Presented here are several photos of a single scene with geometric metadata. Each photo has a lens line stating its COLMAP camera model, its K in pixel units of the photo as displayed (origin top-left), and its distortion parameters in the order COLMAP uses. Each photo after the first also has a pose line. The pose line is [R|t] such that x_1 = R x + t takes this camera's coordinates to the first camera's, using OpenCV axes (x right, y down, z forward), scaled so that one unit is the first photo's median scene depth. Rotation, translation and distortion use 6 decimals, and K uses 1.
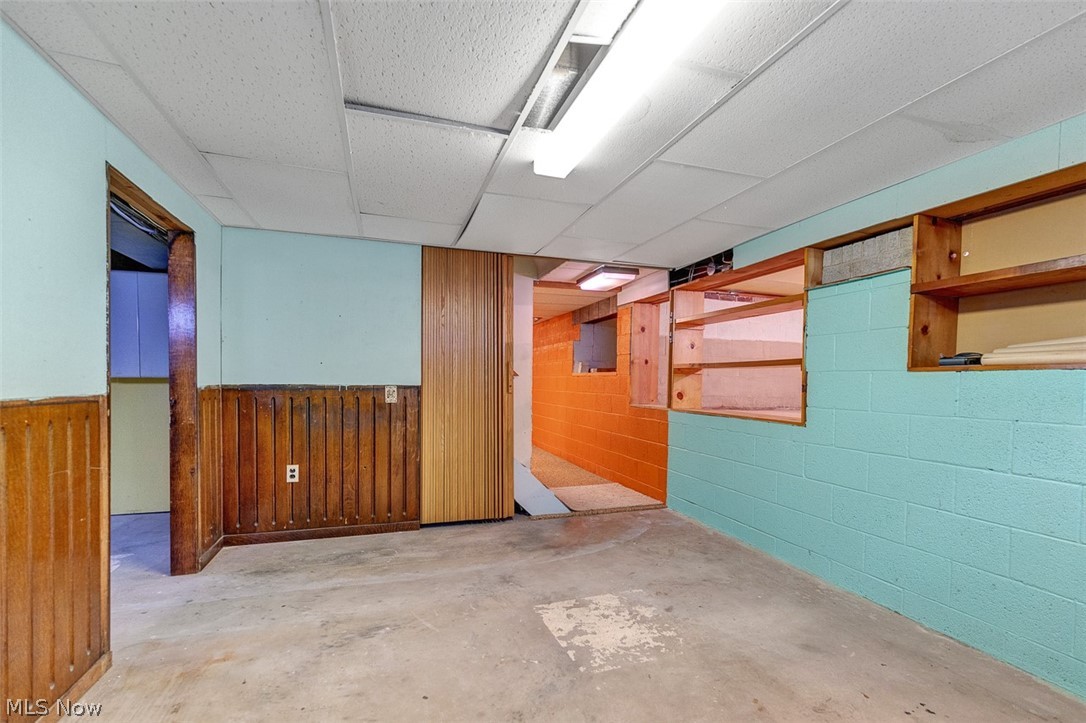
lens RADIAL K [[493.9, 0, 544.9], [0, 493.9, 375.7], [0, 0, 1]] dist [0.007861, -0.001182]
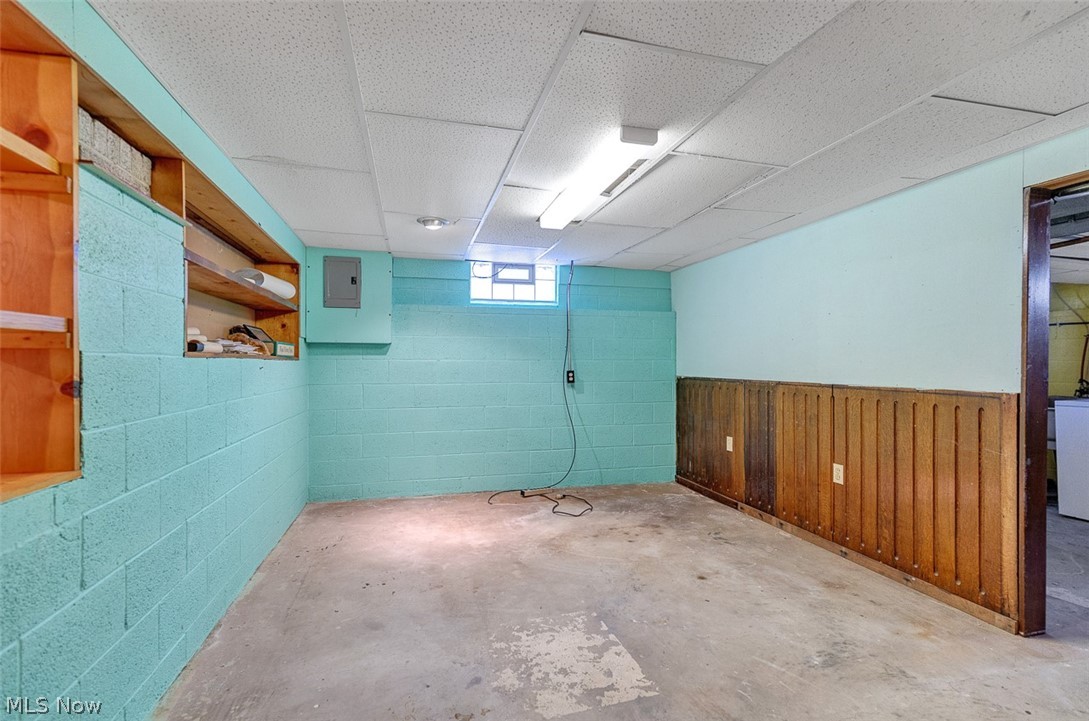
lens RADIAL K [[495.3, 0, 546.4], [0, 495.3, 374.7], [0, 0, 1]] dist [0.007861, -0.001182]
pose [[-0.999108, -0.018643, 0.037879, 0.139227], [-0.018199, 0.999762, 0.012045, 0.001184], [-0.038094, 0.011345, -0.999210, 1.952315]]
